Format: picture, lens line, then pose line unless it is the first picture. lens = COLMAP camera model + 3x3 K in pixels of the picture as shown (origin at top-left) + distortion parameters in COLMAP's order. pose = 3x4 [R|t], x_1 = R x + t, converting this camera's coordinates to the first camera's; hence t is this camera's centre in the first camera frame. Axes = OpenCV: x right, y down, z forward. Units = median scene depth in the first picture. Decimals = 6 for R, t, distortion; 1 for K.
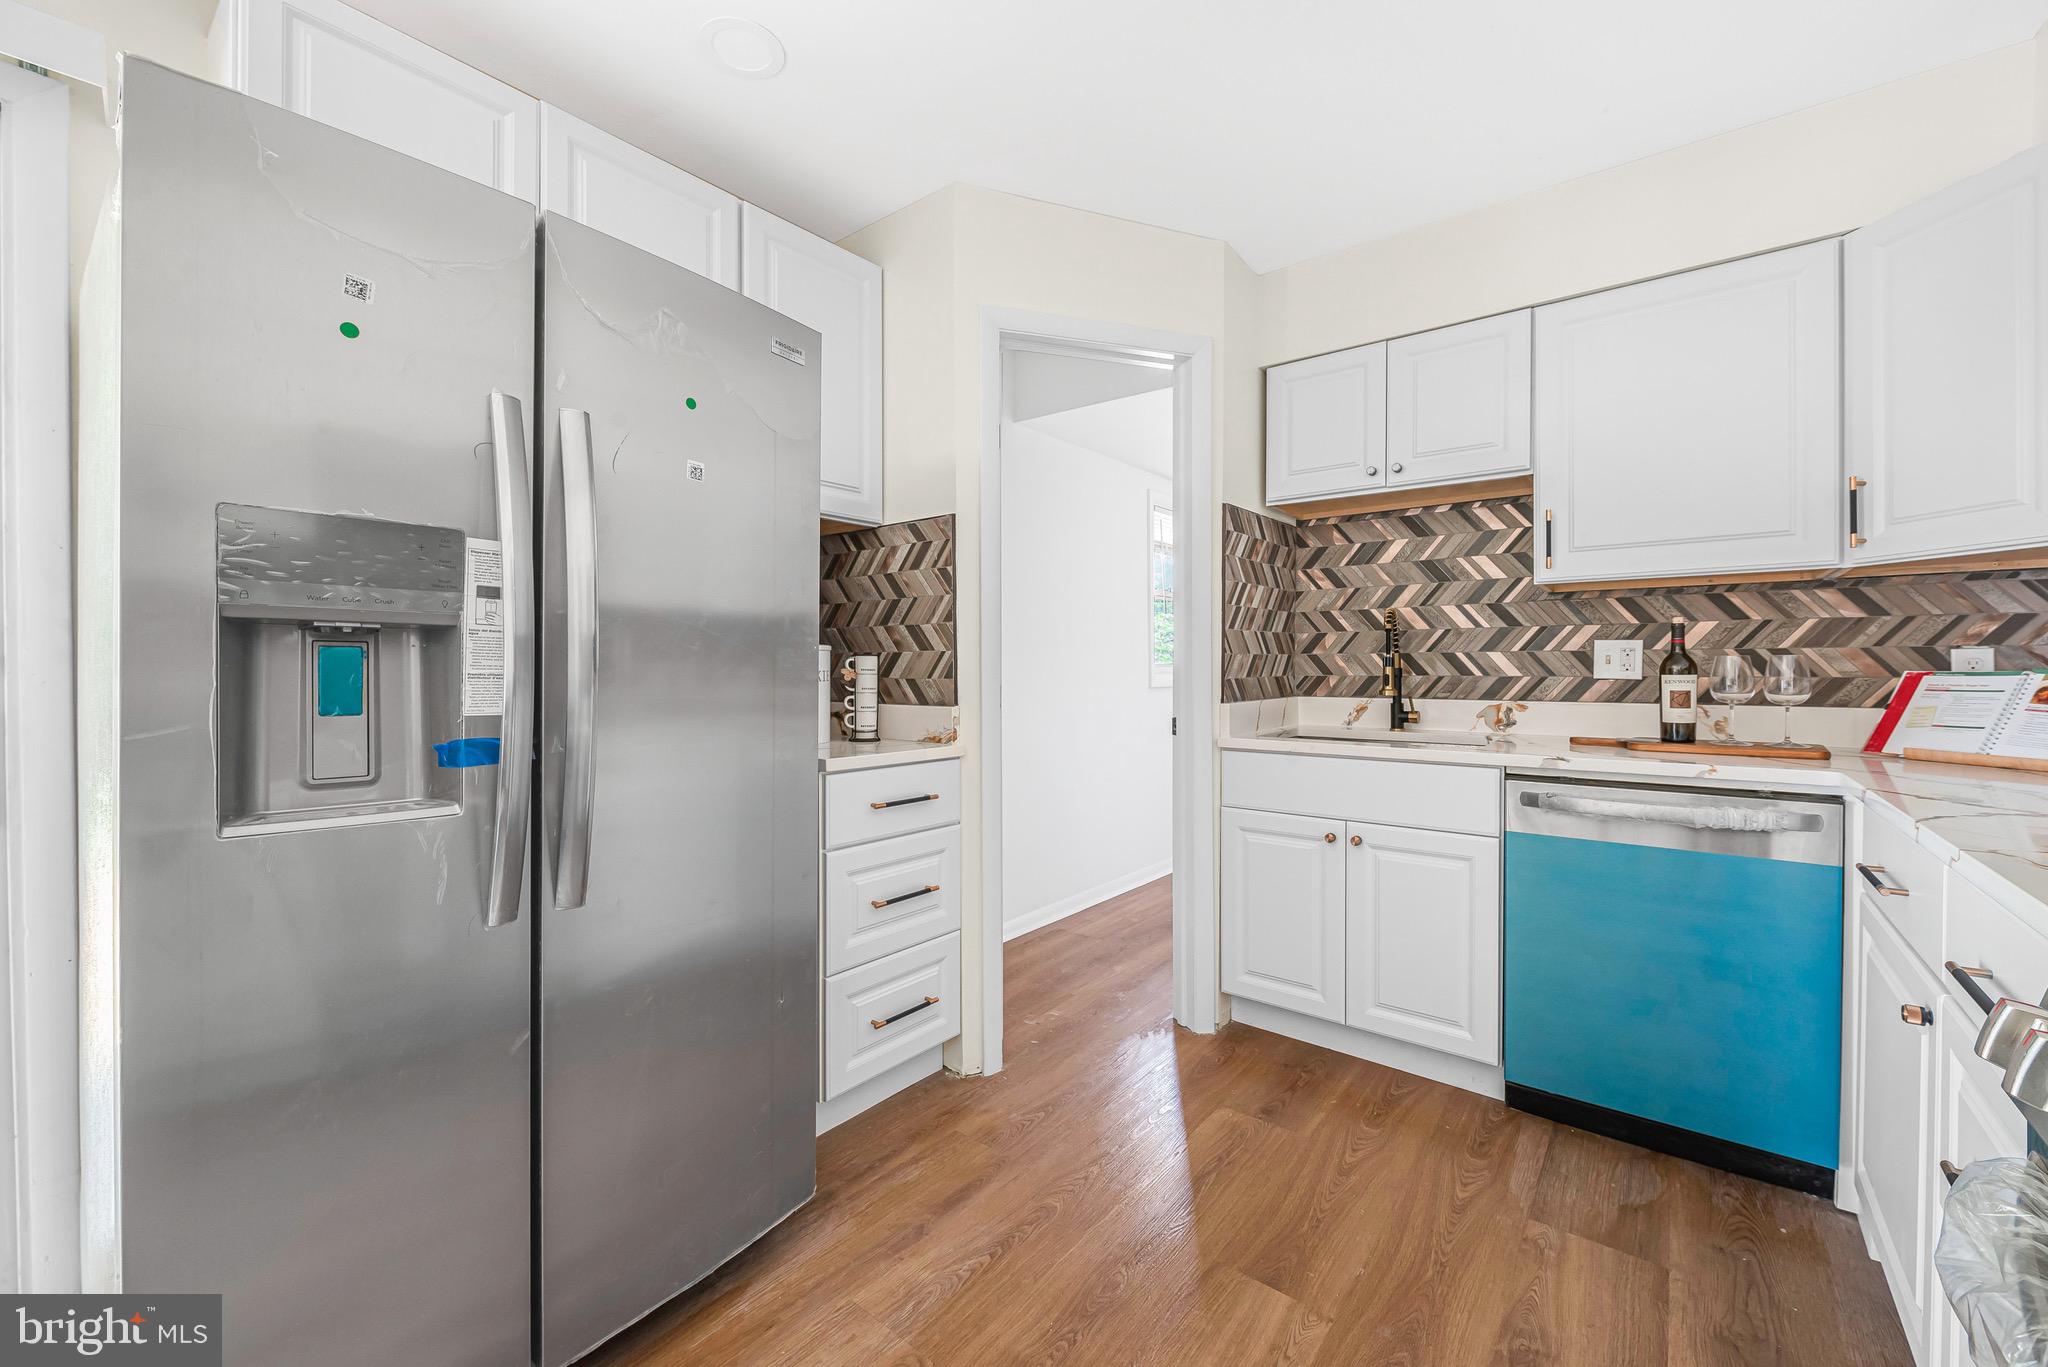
lens RADIAL K [[817.8, 0, 1030.8], [0, 817.8, 673.6], [0, 0, 1]] dist [-0.010528, 0.000589]
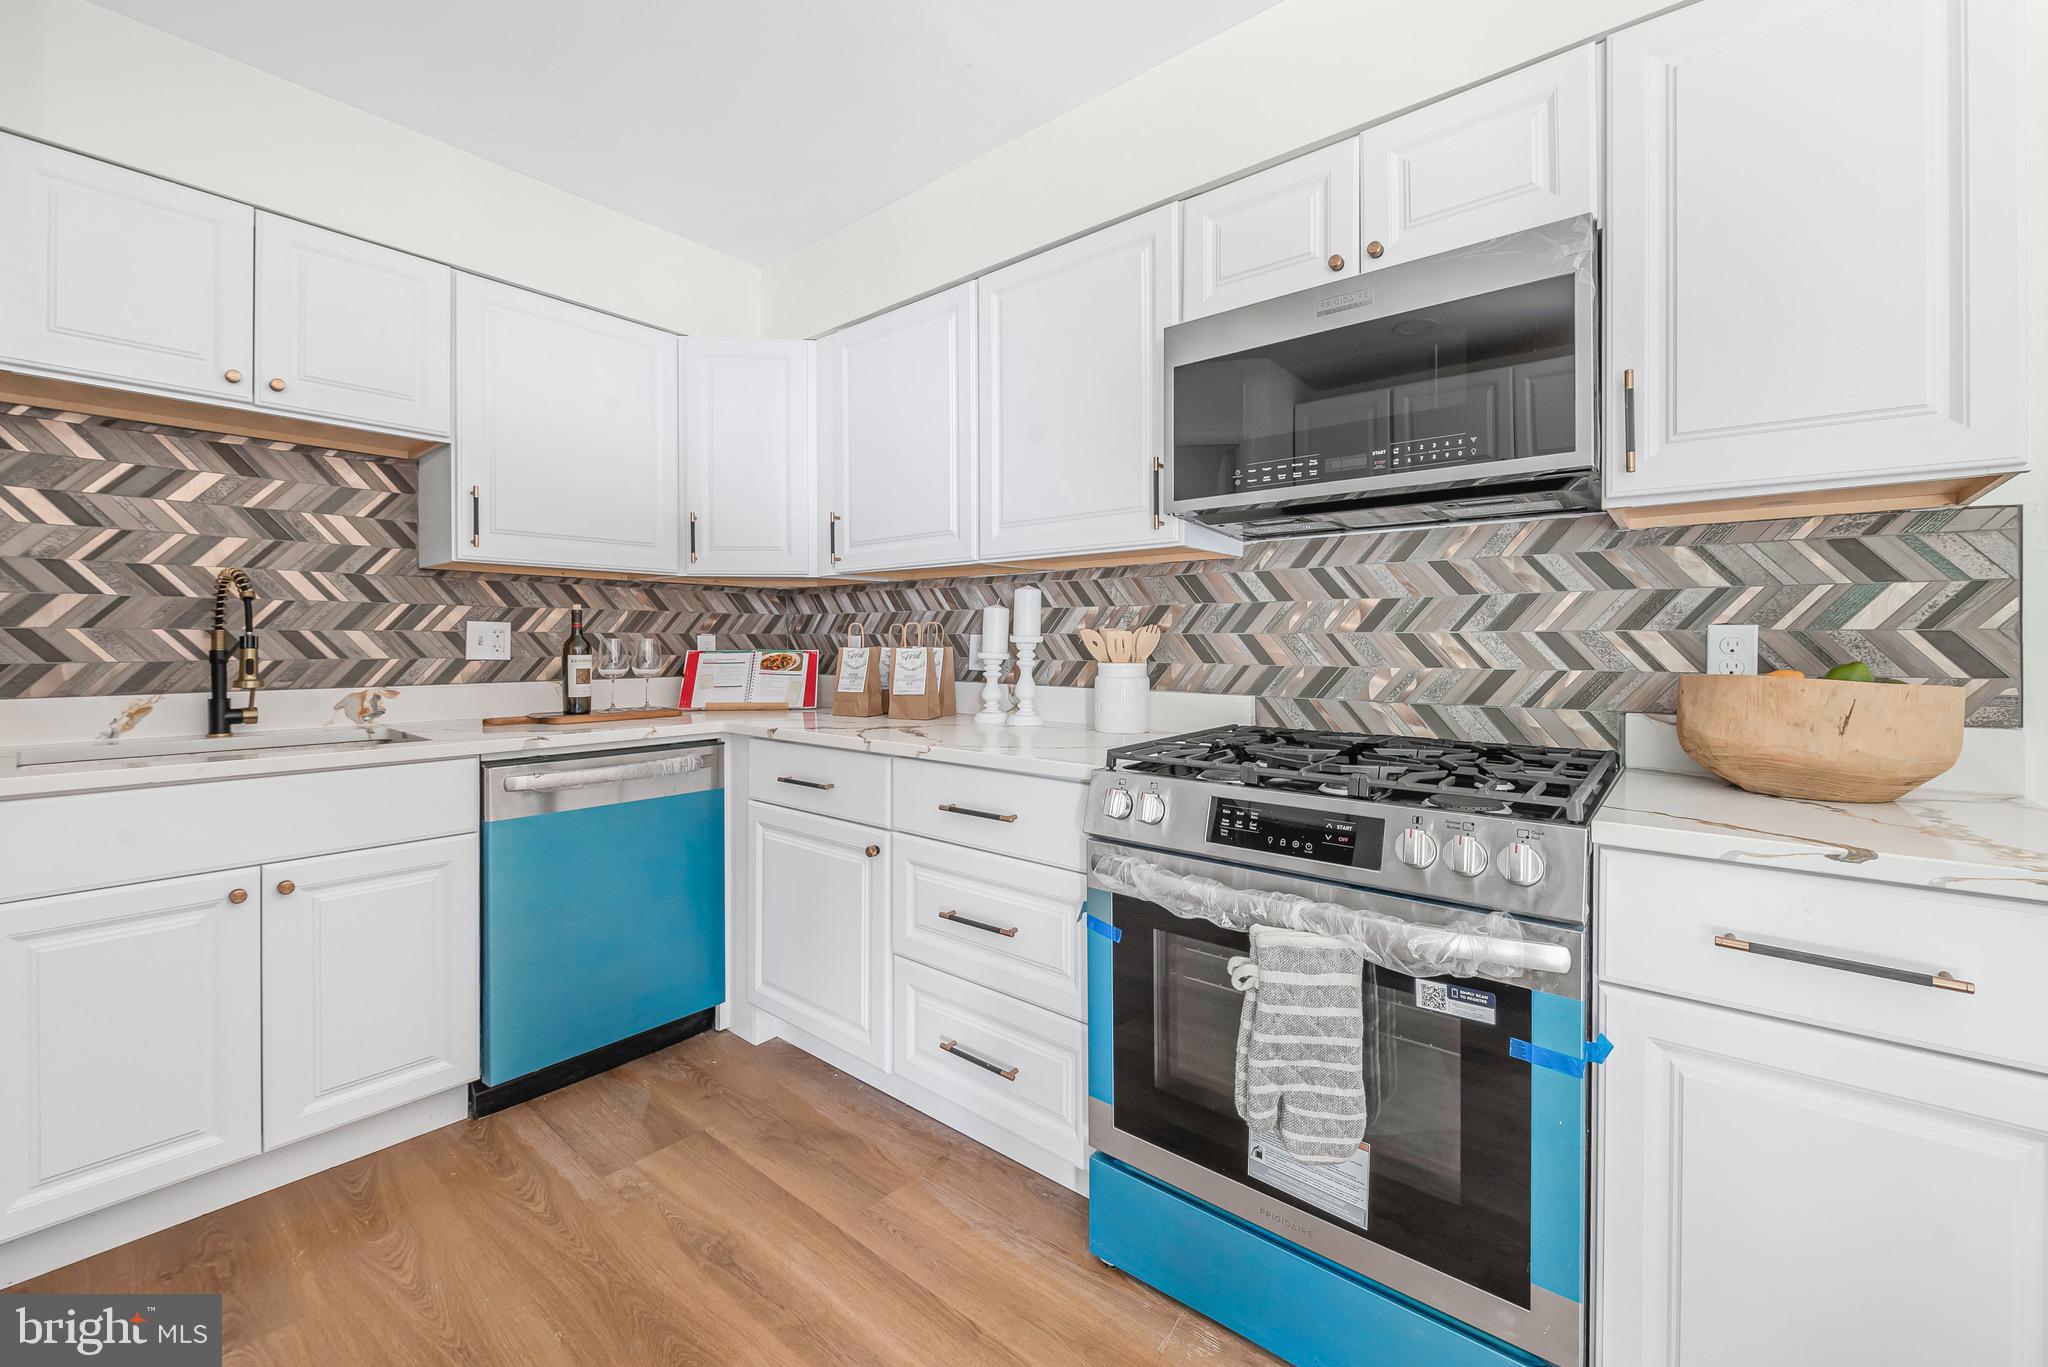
lens RADIAL K [[817.8, 0, 1046.7], [0, 817.8, 641.9], [0, 0, 1]] dist [-0.010528, 0.000589]
pose [[0.002175, 0.004508, 0.999987, -0.304062], [0.009448, 0.999945, -0.004529, -0.004623], [-0.999953, 0.009457, 0.002133, 0.296474]]
